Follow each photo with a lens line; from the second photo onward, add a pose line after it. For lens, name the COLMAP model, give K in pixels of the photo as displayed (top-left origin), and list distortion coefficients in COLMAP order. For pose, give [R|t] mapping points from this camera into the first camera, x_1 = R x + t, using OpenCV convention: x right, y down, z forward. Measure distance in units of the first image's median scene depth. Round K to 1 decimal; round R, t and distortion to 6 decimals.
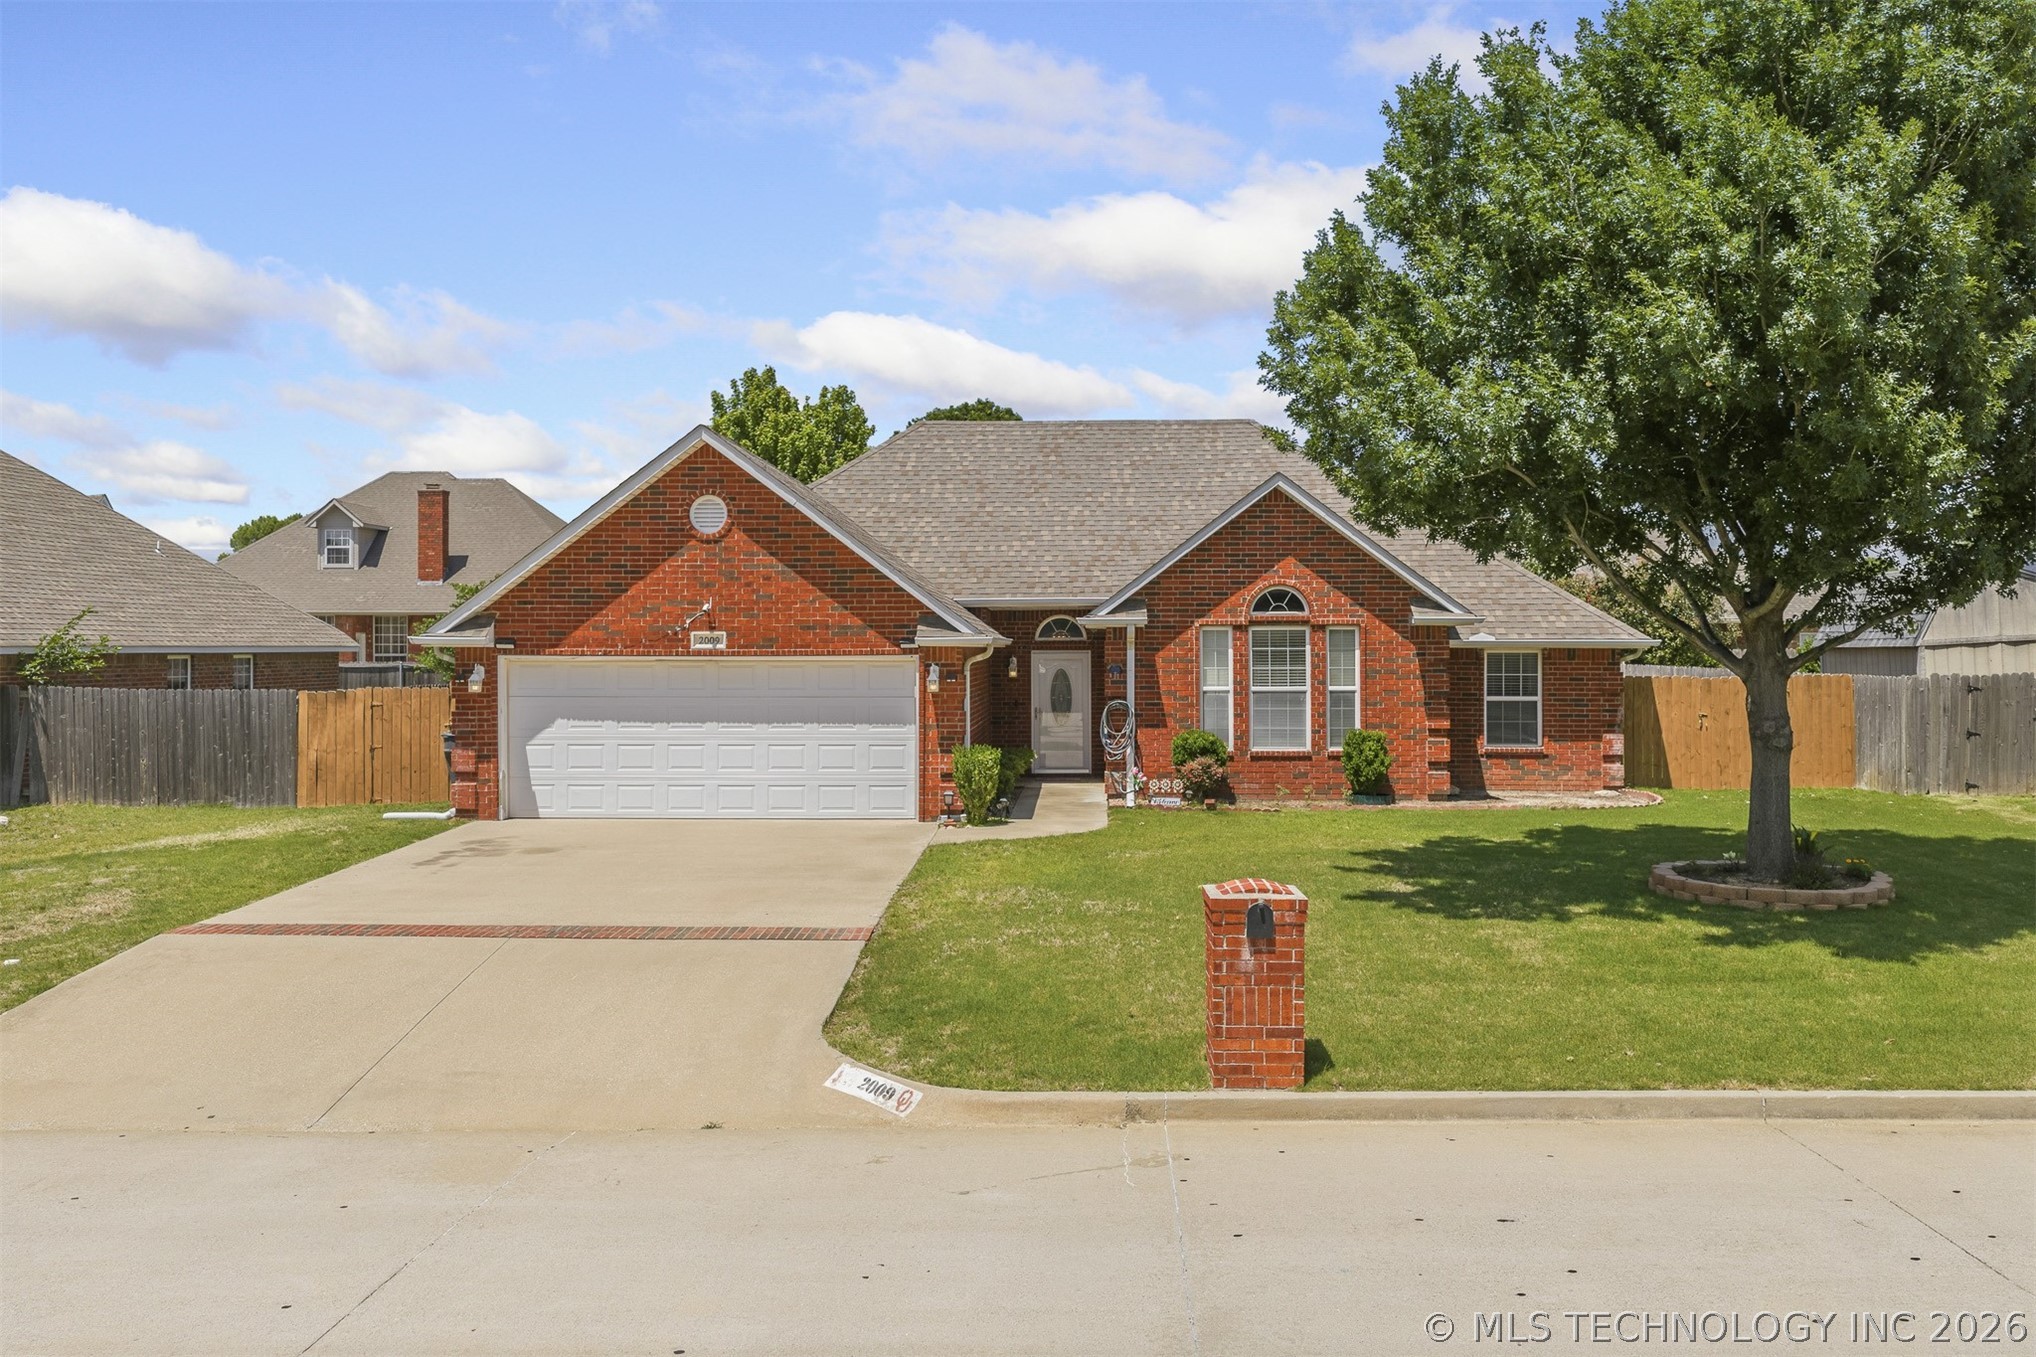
lens RADIAL K [[1680.8, 0, 1056.1], [0, 1680.8, 648.9], [0, 0, 1]] dist [0.001827, -0.009901]
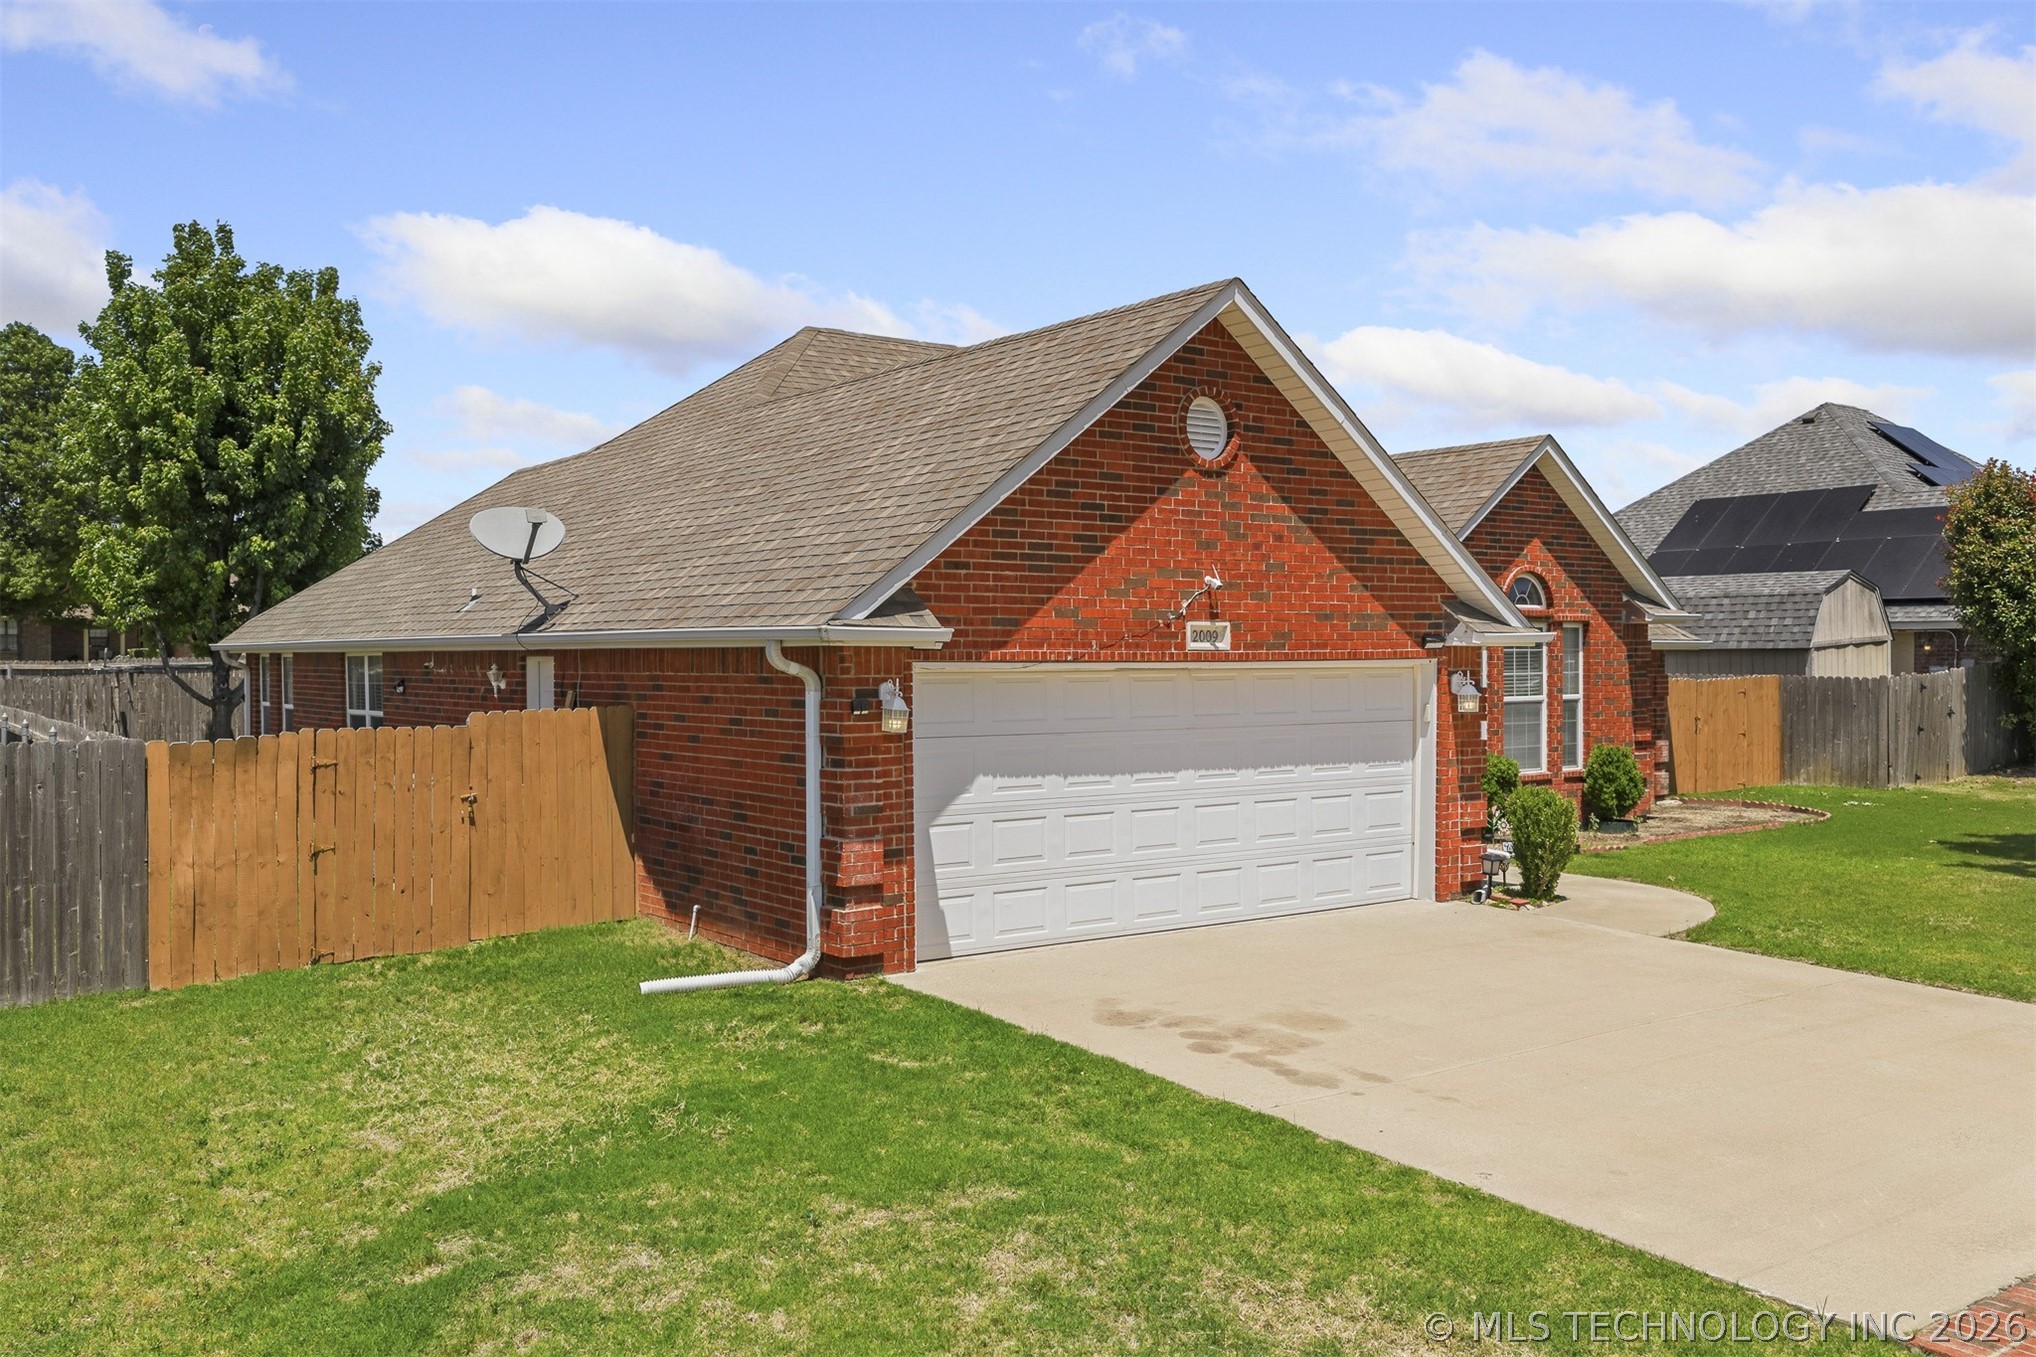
lens RADIAL K [[1675.5, 0, 1018.0], [0, 1675.5, 678.5], [0, 0, 1]] dist [0.027842, -0.049936]
pose [[0.794858, -0.010648, 0.606702, -0.563538], [0.001807, 0.999883, 0.015180, 0.000920], [-0.606793, -0.010970, 0.794784, 0.499739]]
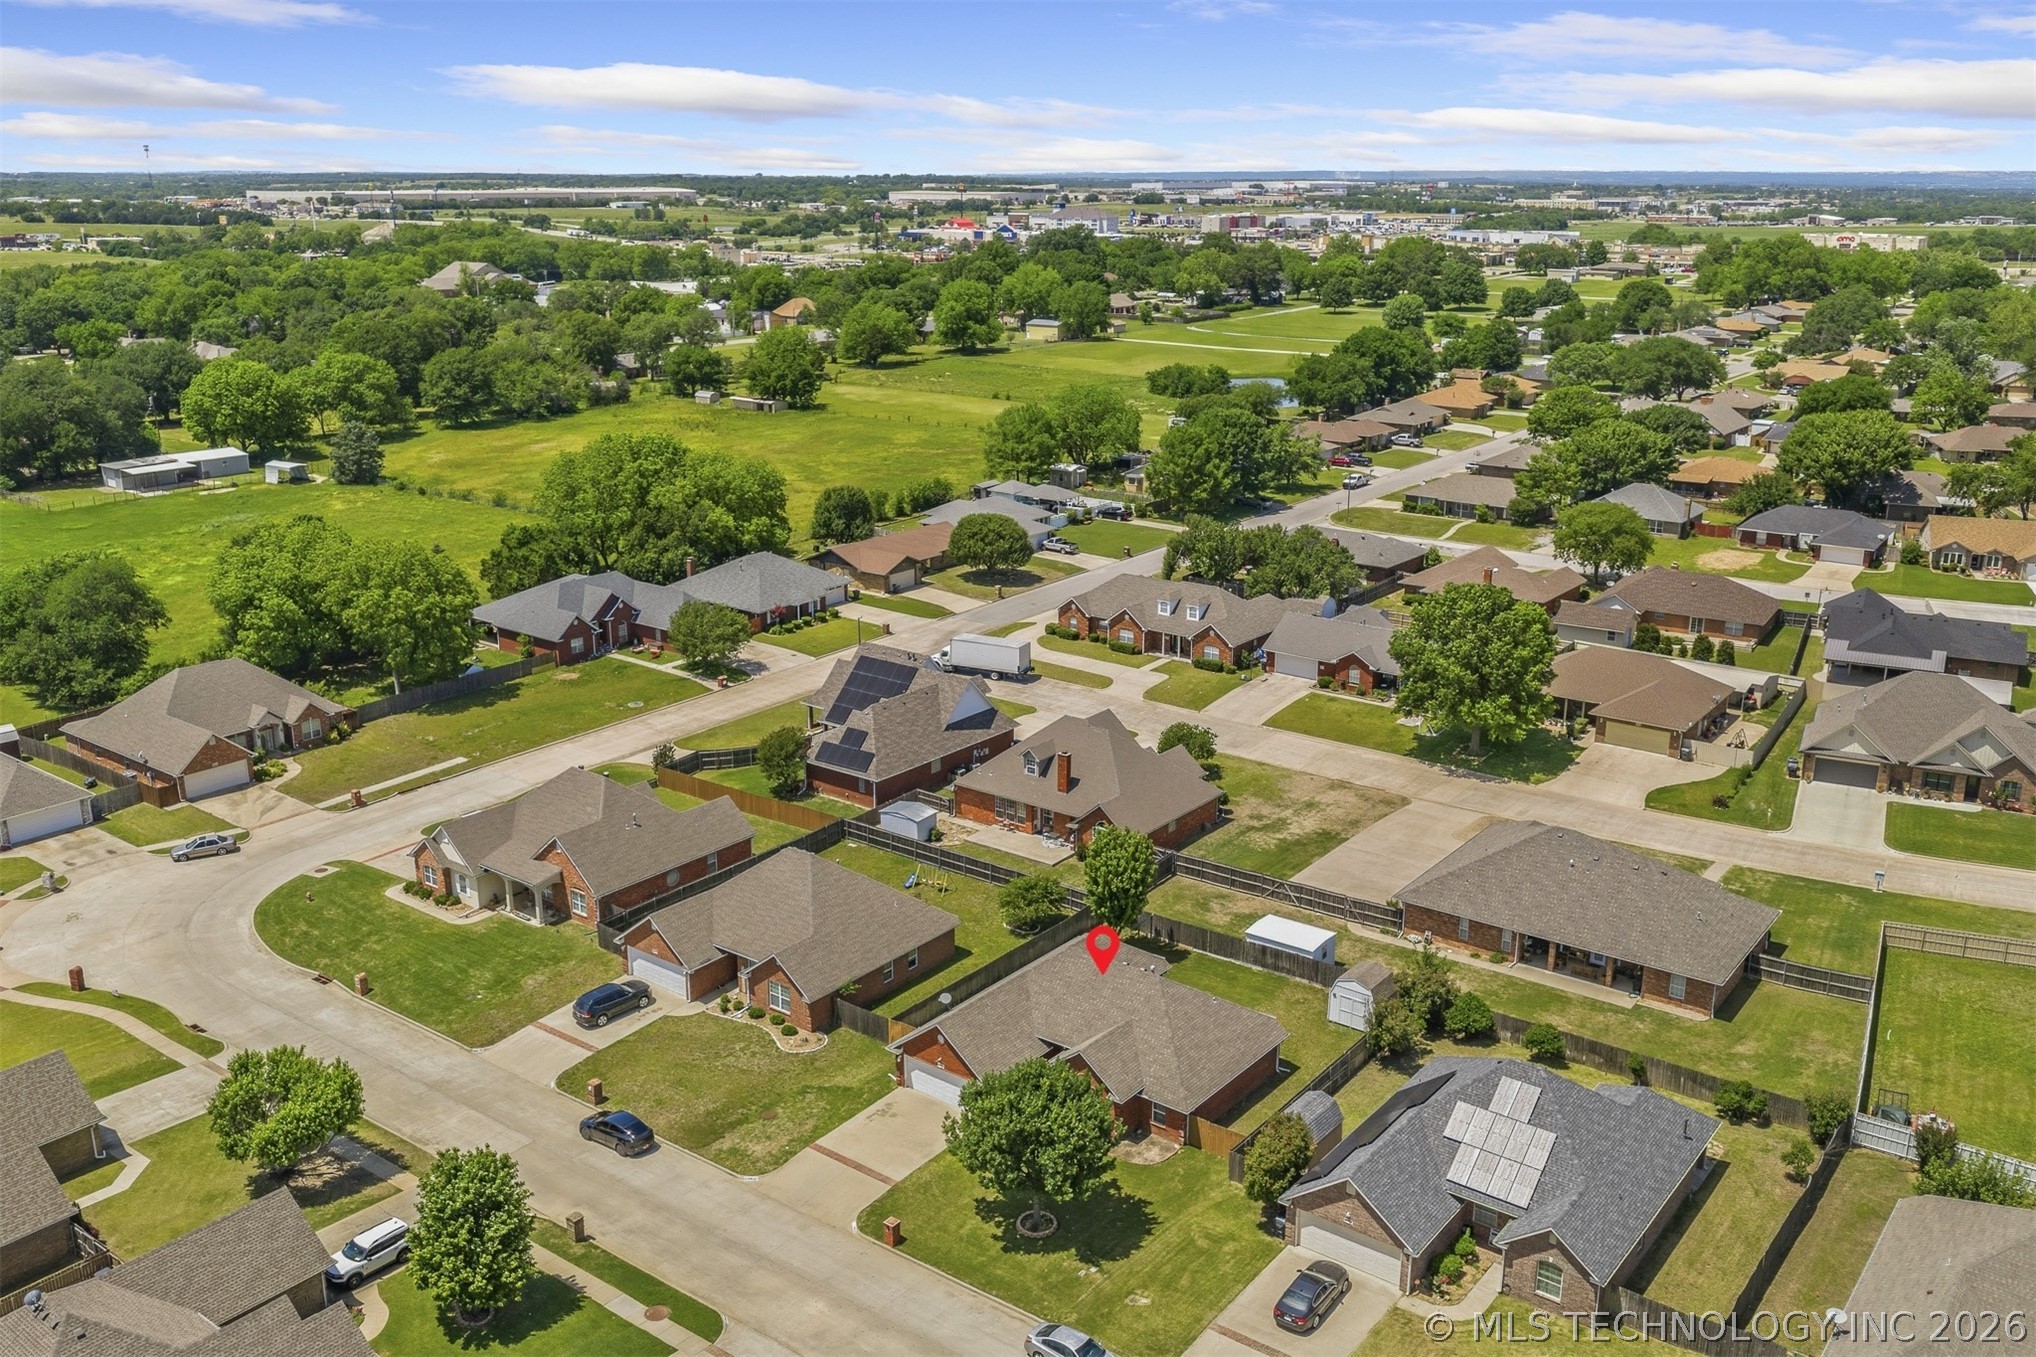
lens RADIAL K [[1706.1, 0, 1018.0], [0, 1706.1, 678.5], [0, 0, 1]] dist [0.012831, -0.007116]
pose [[0.801258, 0.168451, -0.574117, 2.038830], [0.002045, 0.958773, 0.284167, -1.959568], [0.598316, -0.228865, 0.767879, -1.791294]]
